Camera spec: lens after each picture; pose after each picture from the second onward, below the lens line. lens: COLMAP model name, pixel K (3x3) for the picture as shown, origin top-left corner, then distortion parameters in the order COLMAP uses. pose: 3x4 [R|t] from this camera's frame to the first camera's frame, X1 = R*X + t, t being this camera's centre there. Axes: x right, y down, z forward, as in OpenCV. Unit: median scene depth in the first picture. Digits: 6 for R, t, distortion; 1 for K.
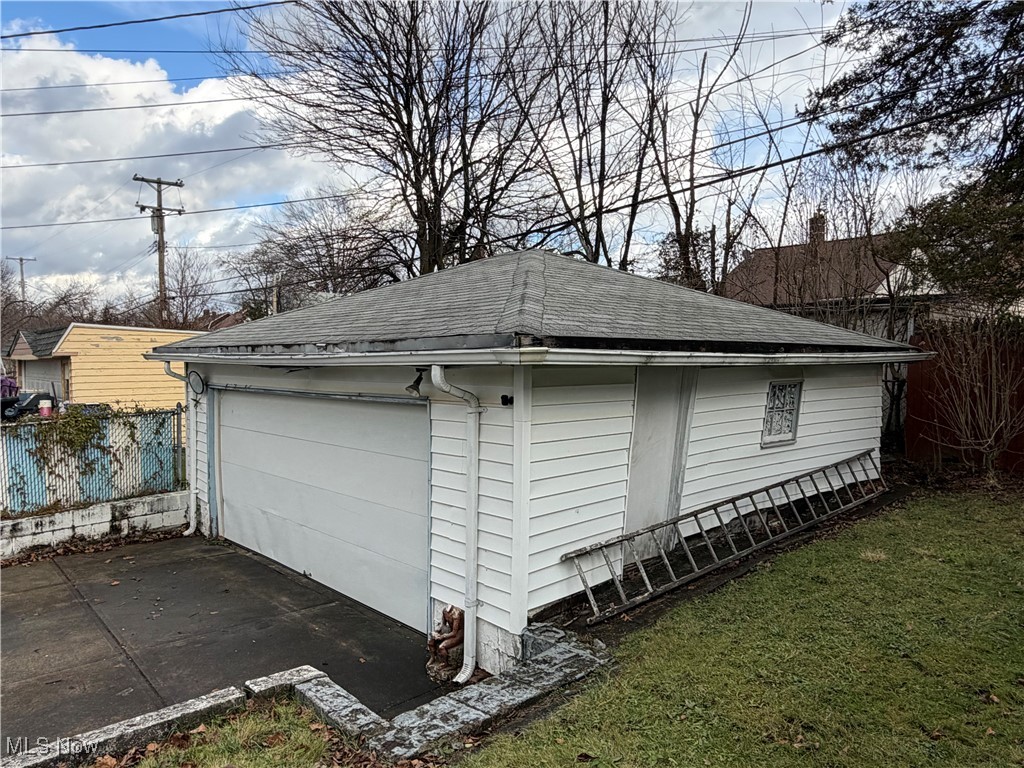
lens RADIAL K [[720.8, 0, 512.0], [0, 720.8, 384.0], [0, 0, 1]] dist [0.000243, -0.000005]
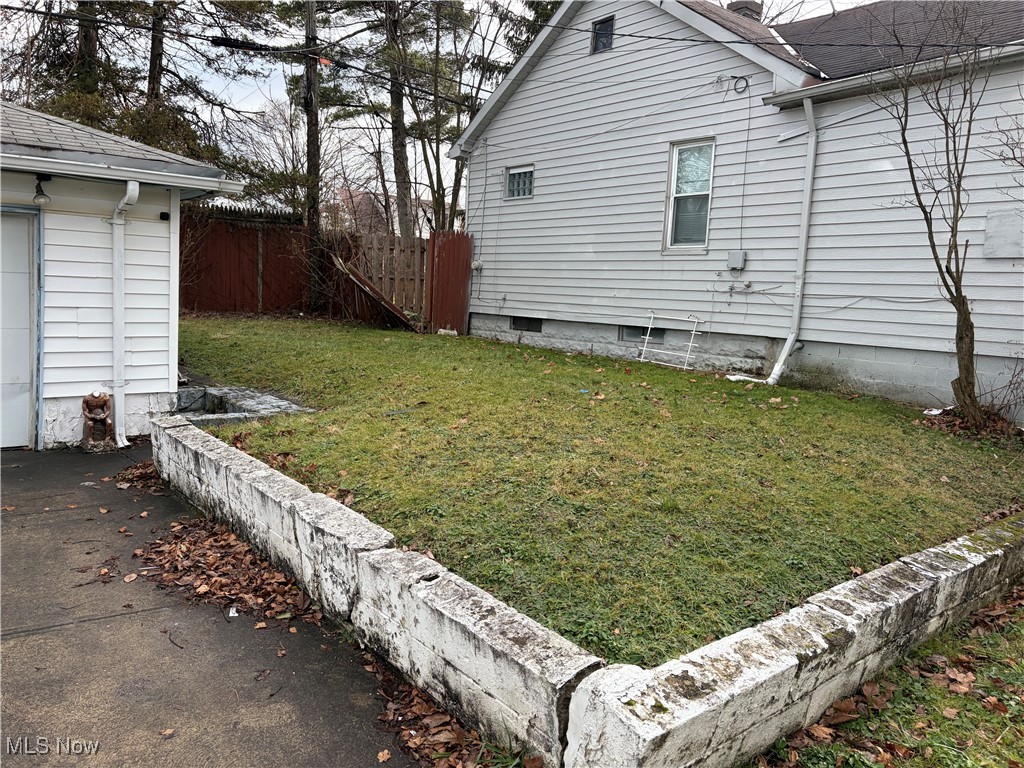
lens RADIAL K [[773.7, 0, 512.4], [0, 773.7, 389.5], [0, 0, 1]] dist [0.027094, -0.009725]
pose [[0.088435, -0.121387, 0.988658, -1.242323], [-0.012333, 0.992337, 0.122942, 0.137159], [-0.996006, -0.023066, 0.086260, 0.210890]]
